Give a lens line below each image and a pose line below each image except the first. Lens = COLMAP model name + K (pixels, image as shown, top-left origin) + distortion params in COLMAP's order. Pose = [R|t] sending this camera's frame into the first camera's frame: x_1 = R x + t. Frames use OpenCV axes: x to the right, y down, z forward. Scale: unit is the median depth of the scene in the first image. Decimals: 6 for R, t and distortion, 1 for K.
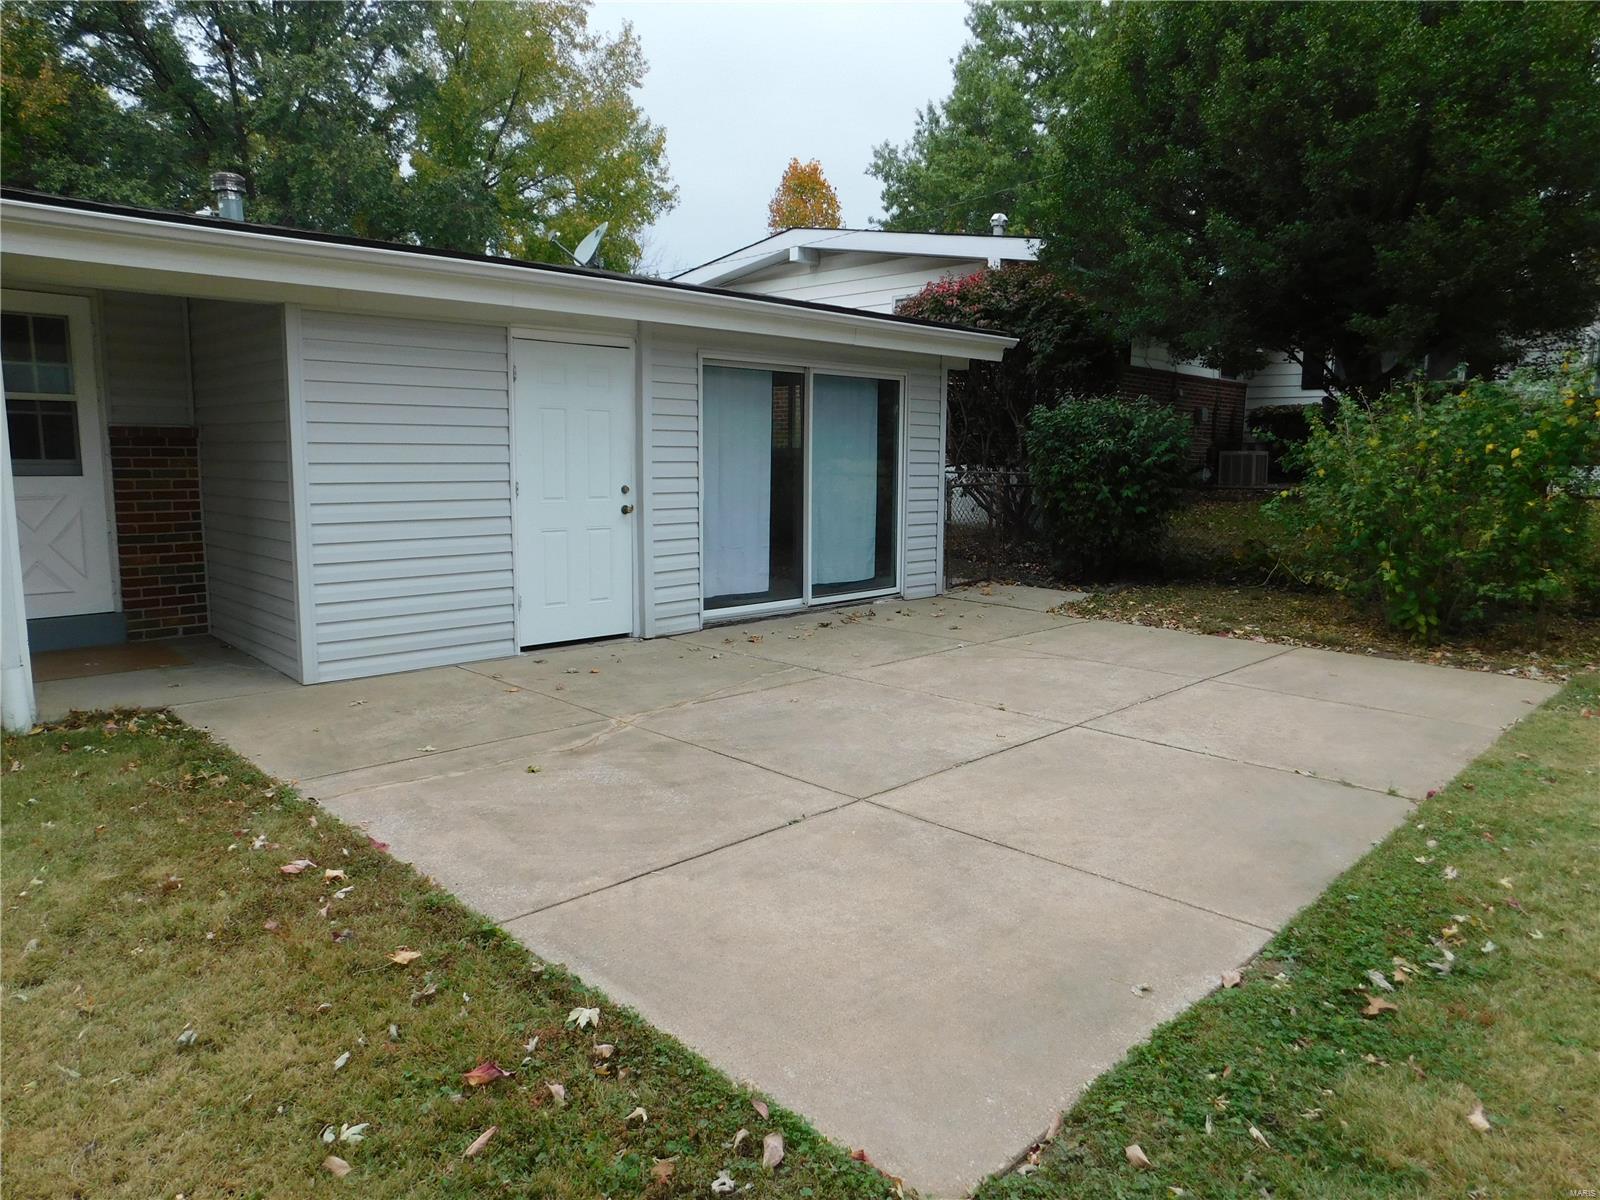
lens RADIAL K [[1040.5, 0, 800.0], [0, 1040.5, 600.0], [0, 0, 1]] dist [-0.063155, 0.002578]
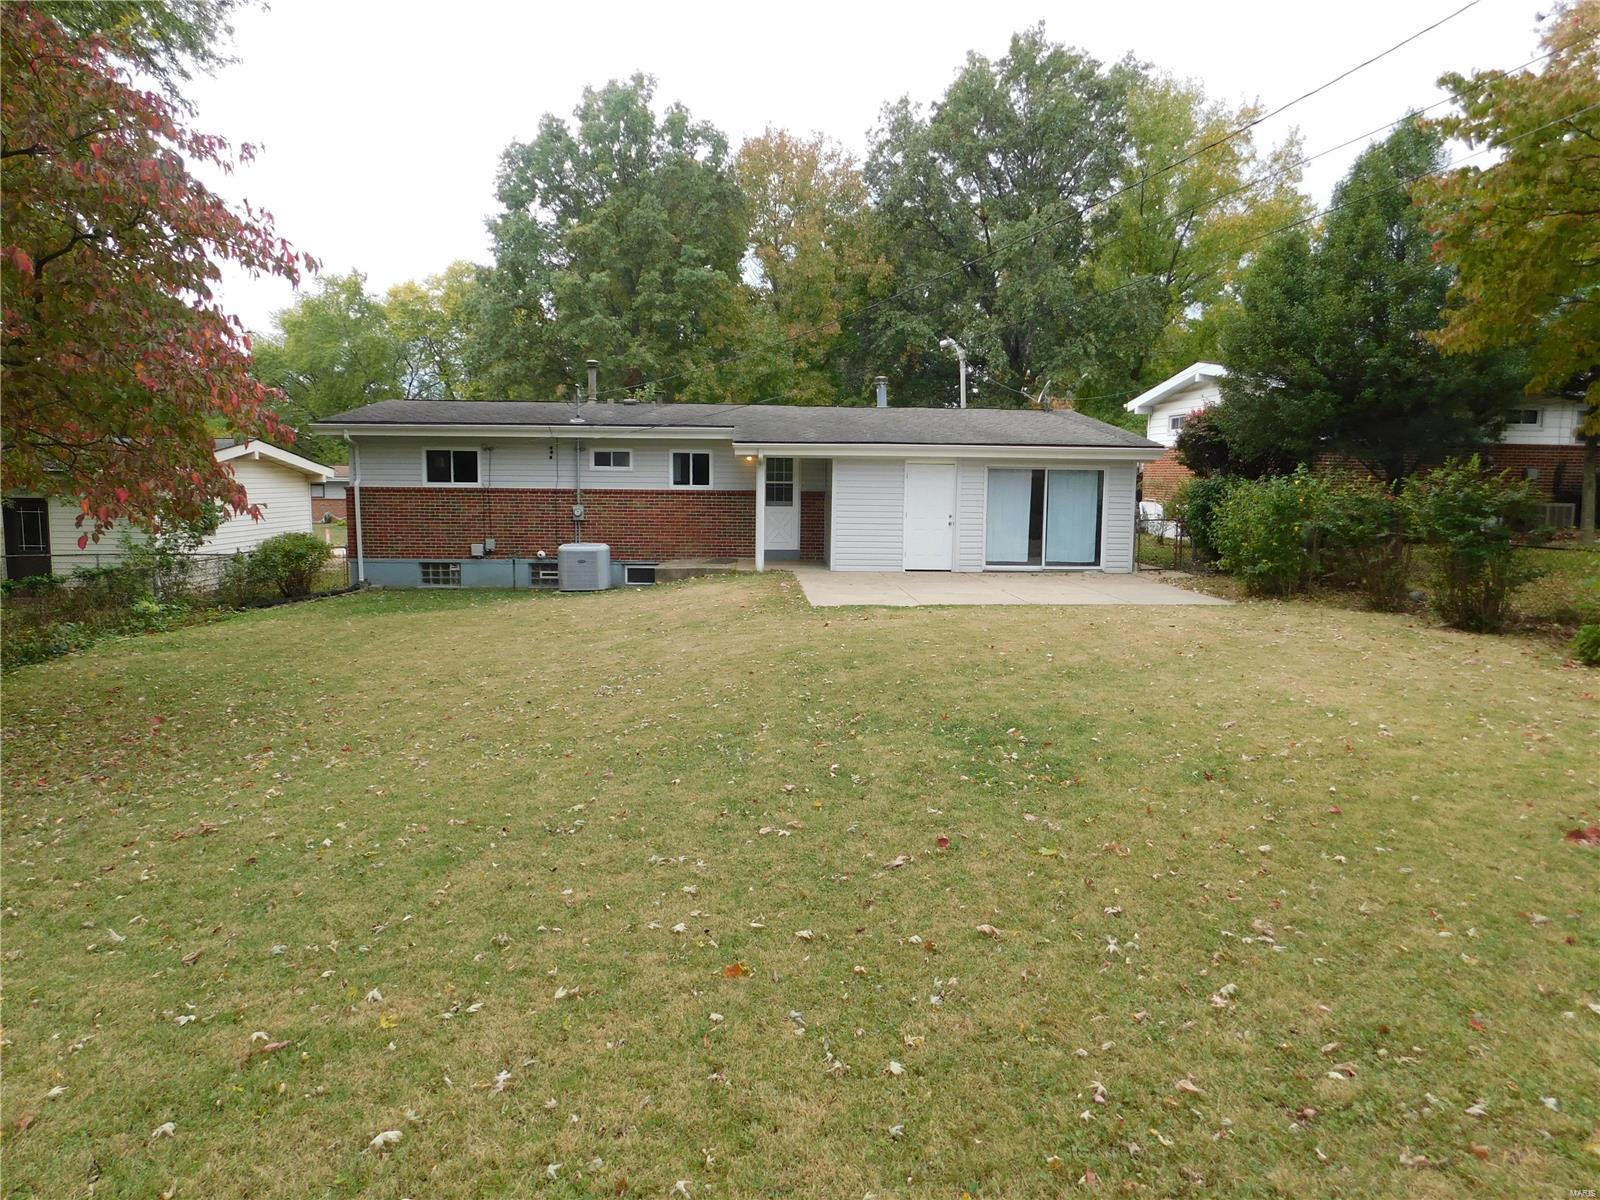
lens RADIAL K [[1040.5, 0, 800.0], [0, 1040.5, 600.0], [0, 0, 1]] dist [-0.063155, 0.002578]
pose [[0.721987, 0.083362, -0.686866, 1.196909], [-0.096169, 0.995170, 0.019694, 0.078882], [0.685190, 0.051836, 0.726517, -1.022984]]
